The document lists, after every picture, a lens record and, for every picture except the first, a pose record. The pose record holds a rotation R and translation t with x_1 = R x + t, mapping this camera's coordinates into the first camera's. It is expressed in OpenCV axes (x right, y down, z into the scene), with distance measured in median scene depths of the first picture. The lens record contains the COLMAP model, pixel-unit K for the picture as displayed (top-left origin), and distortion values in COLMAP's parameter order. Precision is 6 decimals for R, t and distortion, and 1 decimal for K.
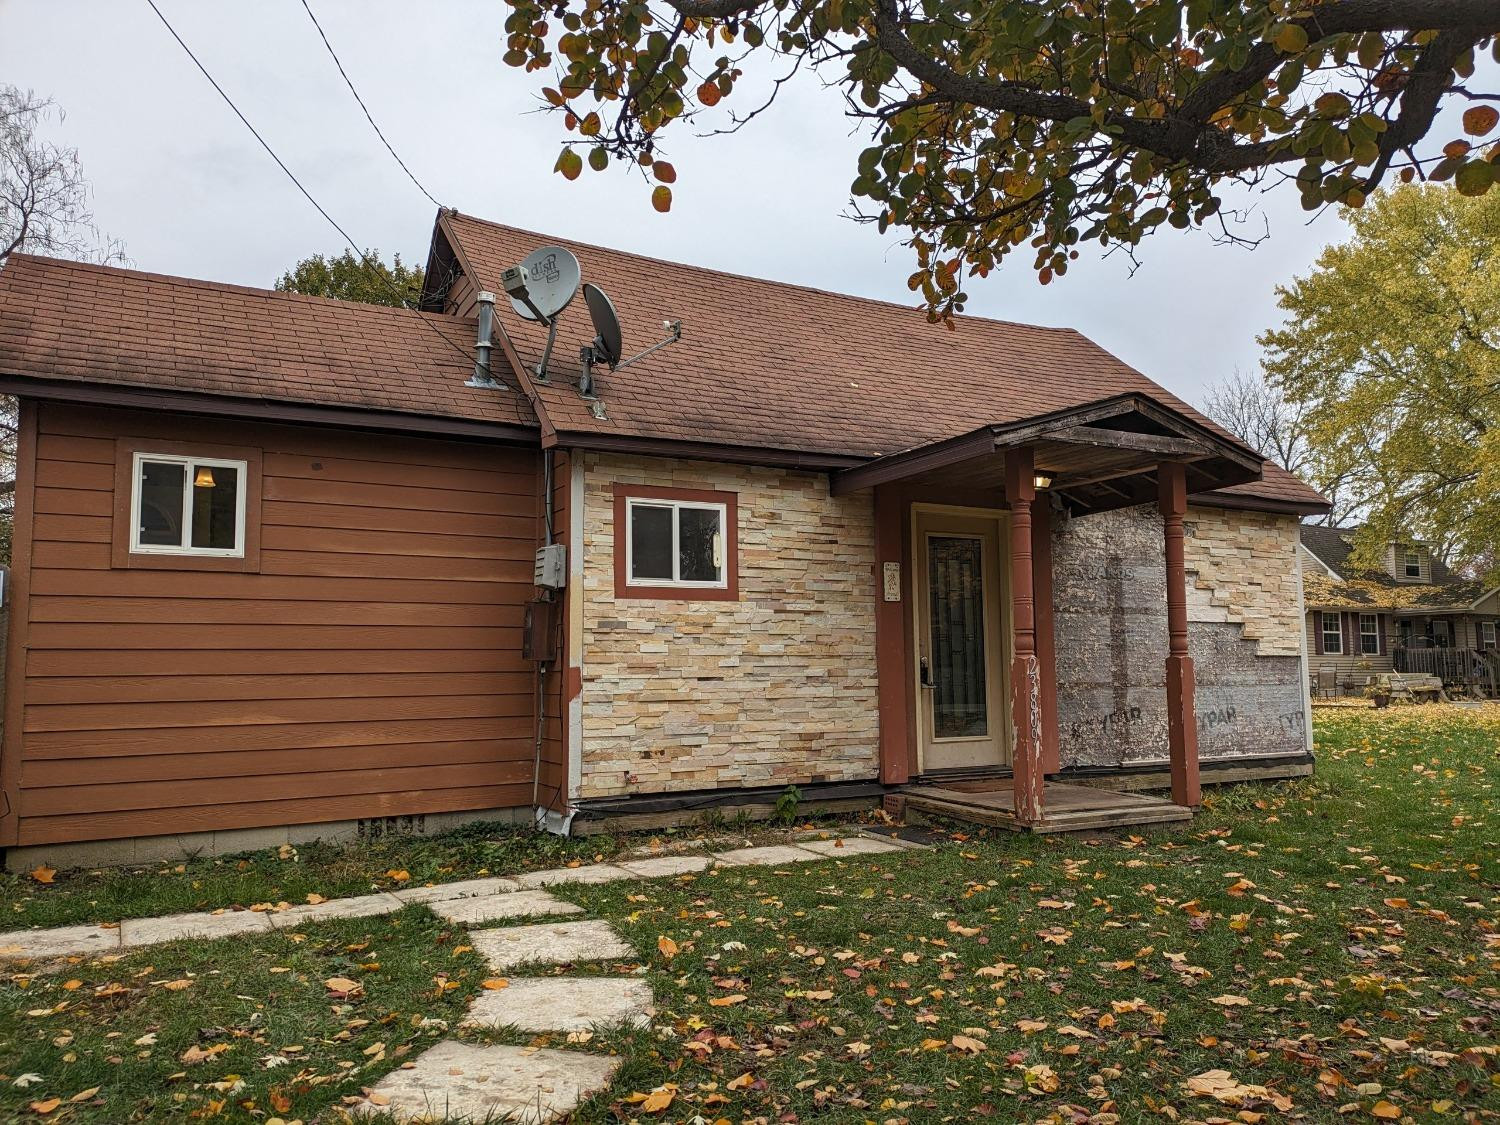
lens RADIAL K [[1198.9, 0, 750.6], [0, 1198.9, 566.0], [0, 0, 1]] dist [0.014899, 0.001515]
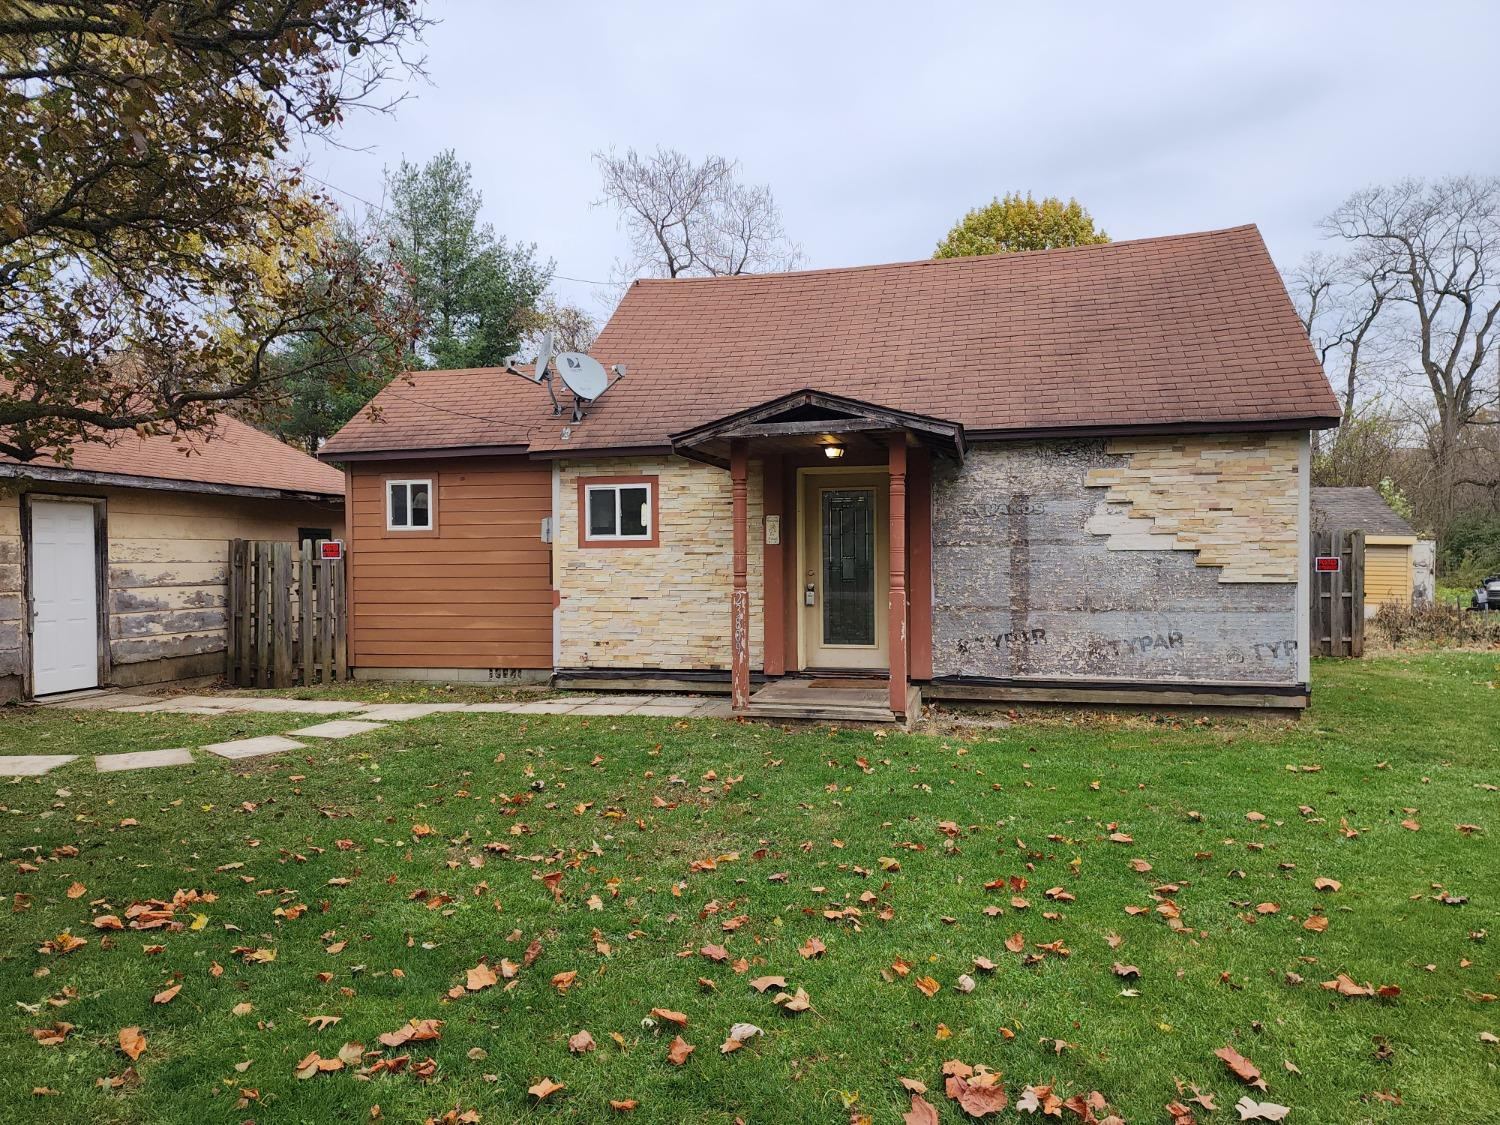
lens RADIAL K [[1101.2, 0, 749.5], [0, 1101.2, 569.2], [0, 0, 1]] dist [0.059680, -0.043434]
pose [[0.683259, 0.019470, -0.729917, 1.090357], [0.073083, 0.992801, 0.094893, -0.067602], [0.726510, -0.118181, 0.676917, 0.137660]]
